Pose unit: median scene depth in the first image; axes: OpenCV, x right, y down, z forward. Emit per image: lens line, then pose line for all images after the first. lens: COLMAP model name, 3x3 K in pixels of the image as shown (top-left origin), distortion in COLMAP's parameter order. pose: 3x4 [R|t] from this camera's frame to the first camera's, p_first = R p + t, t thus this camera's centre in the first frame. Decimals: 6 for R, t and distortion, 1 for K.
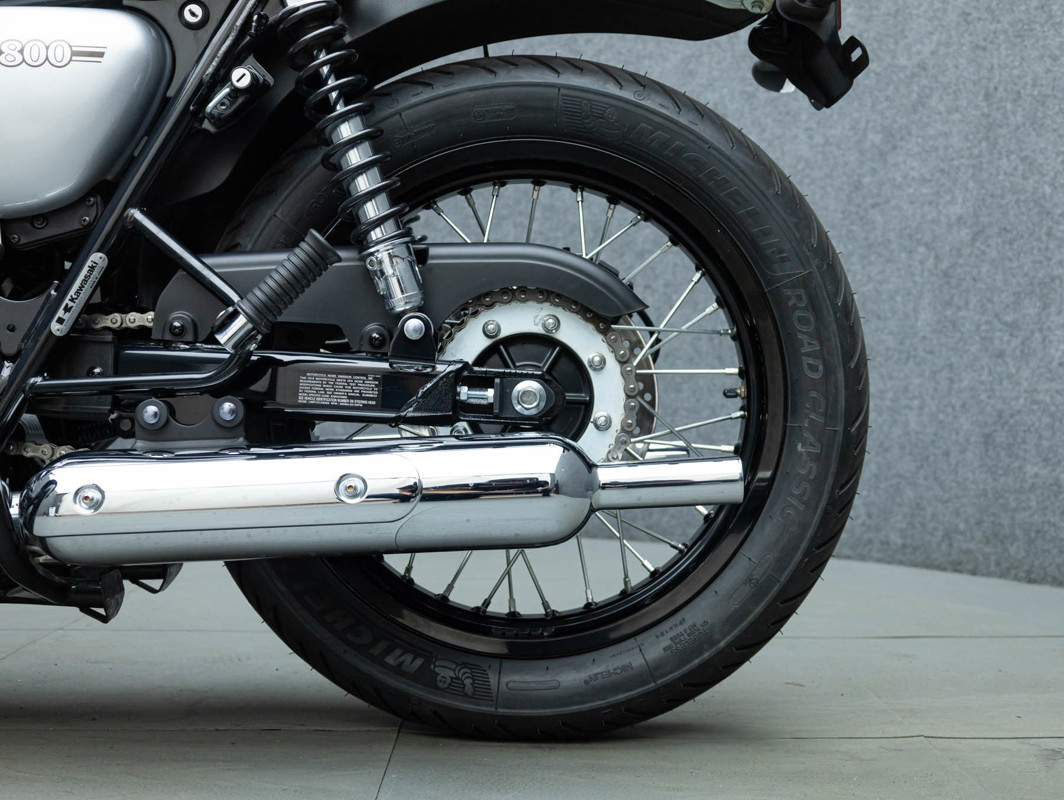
lens RADIAL K [[1297.5, 0, 538.9], [0, 1297.5, 398.8], [0, 0, 1]] dist [0.005147, 0.000000]
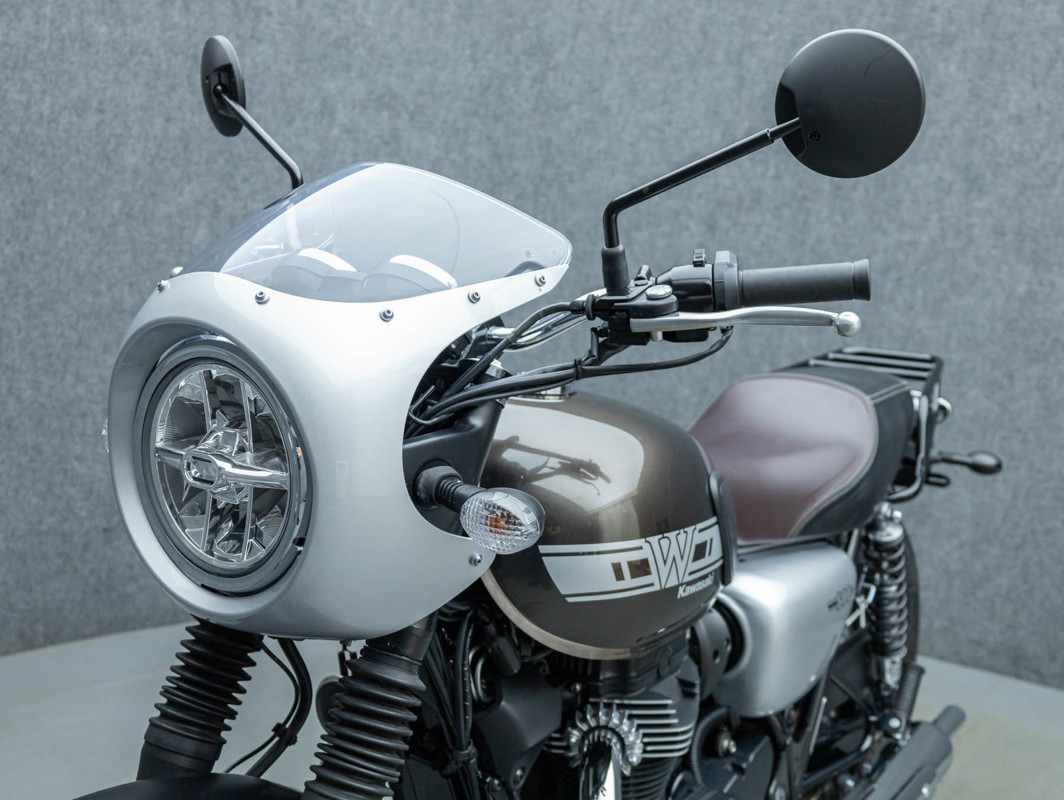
lens RADIAL K [[1249.9, 0, 547.8], [0, 1249.9, 386.2], [0, 0, 1]] dist [0.027985, 0.000000]
pose [[0.574533, -0.092633, 0.813222, -0.852909], [-0.054942, 0.986969, 0.151240, -0.343332], [-0.816635, -0.131572, 0.561957, 0.218130]]
